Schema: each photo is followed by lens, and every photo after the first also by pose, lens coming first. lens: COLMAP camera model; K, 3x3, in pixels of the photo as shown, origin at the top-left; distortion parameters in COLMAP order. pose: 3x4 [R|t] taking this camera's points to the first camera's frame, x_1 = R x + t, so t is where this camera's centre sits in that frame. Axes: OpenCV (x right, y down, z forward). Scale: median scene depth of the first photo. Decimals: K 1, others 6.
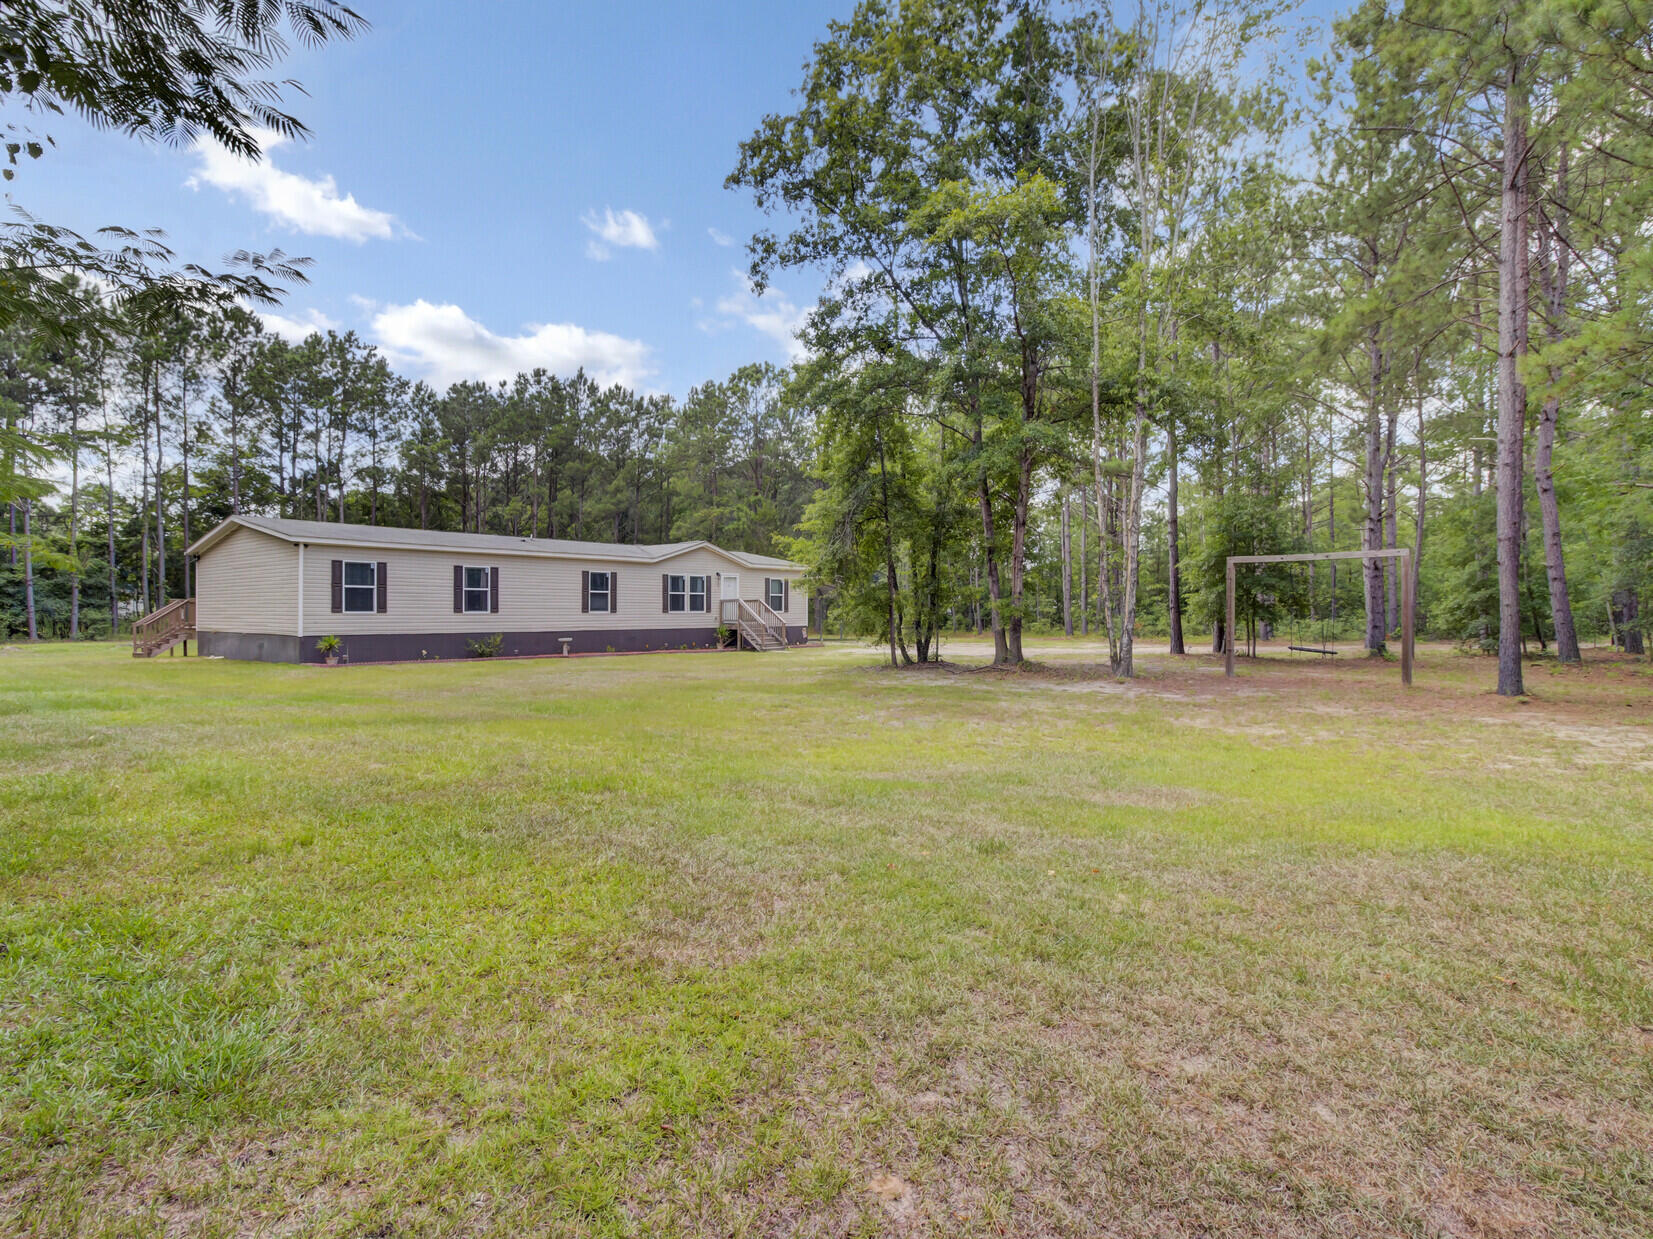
lens RADIAL K [[881.3, 0, 819.7], [0, 881.3, 607.8], [0, 0, 1]] dist [-0.004264, 0.016066]
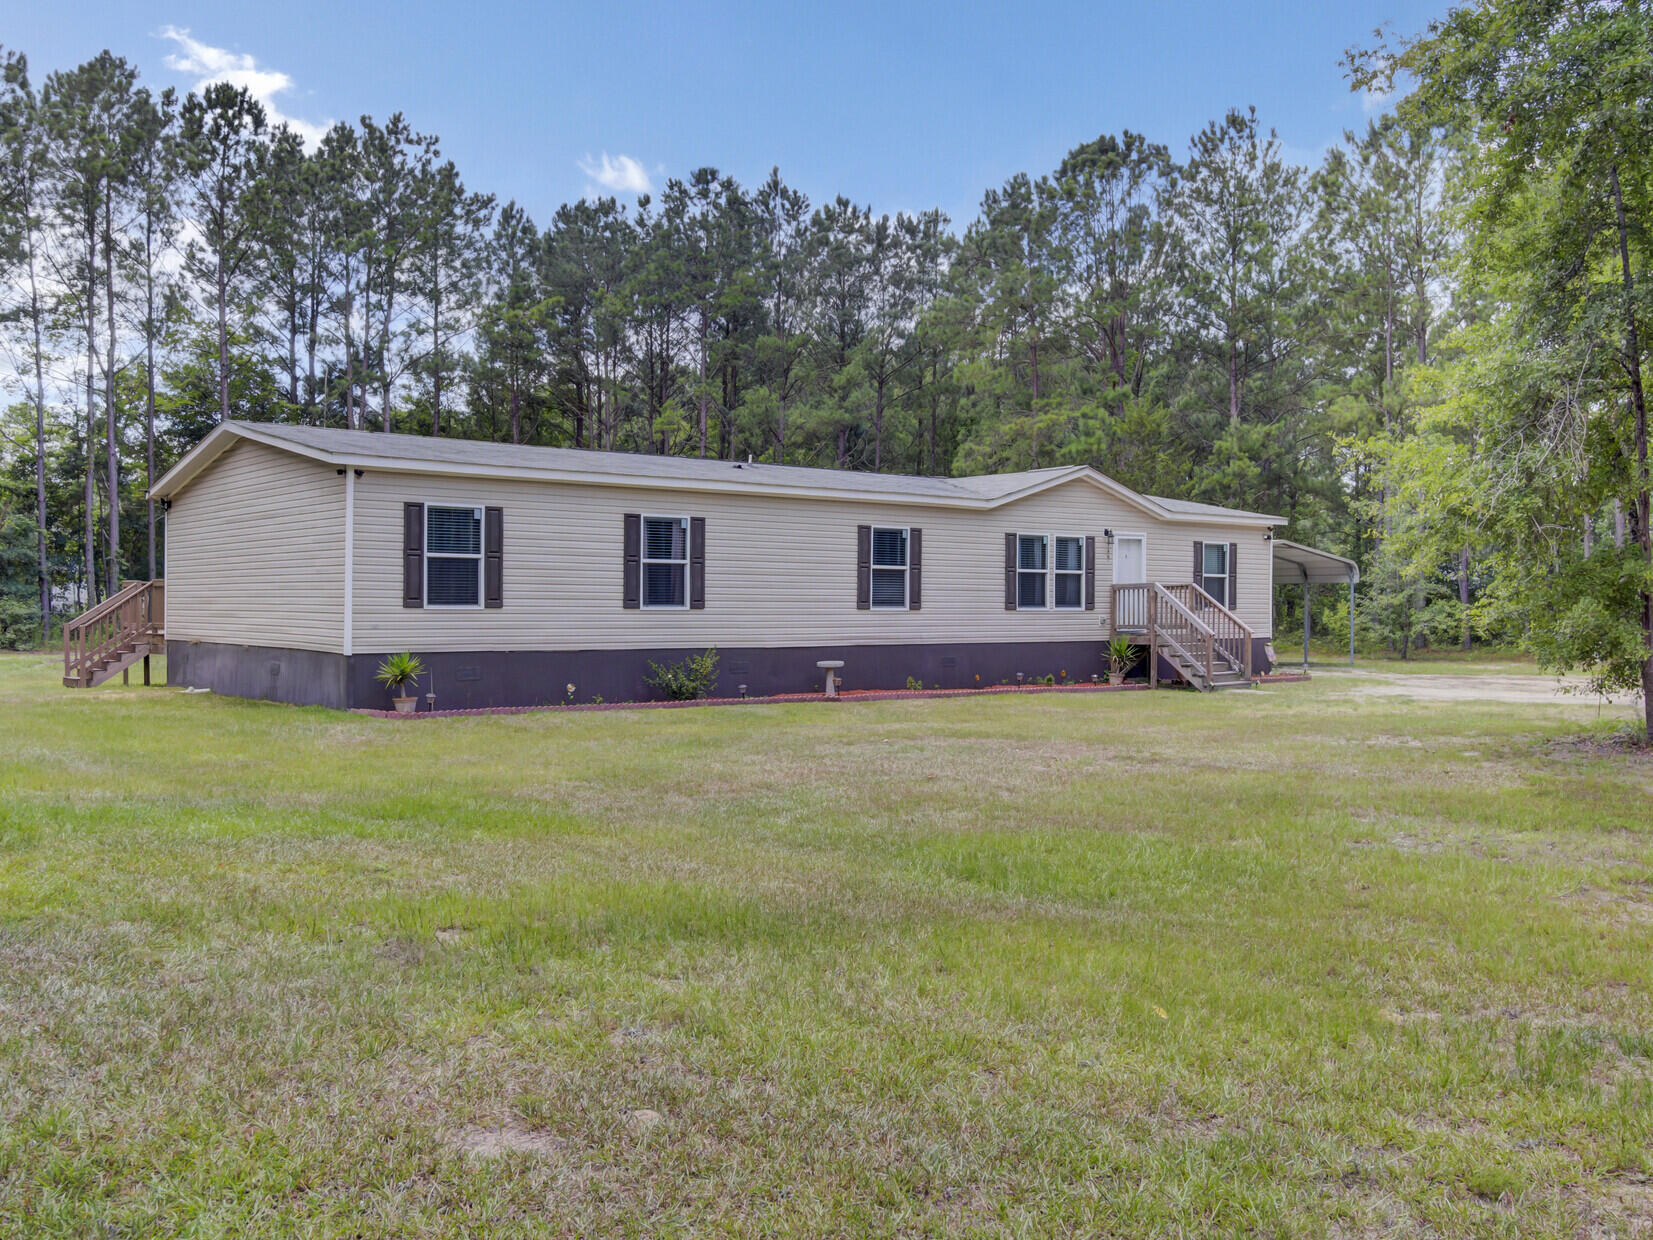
lens RADIAL K [[1506.2, 0, 829.1], [0, 1506.2, 626.0], [0, 0, 1]] dist [-0.002606, -0.004263]
pose [[0.979969, 0.007347, -0.199015, -0.066848], [-0.003901, 0.999836, 0.017698, -0.000075], [0.199112, -0.016567, 0.979837, 0.095939]]
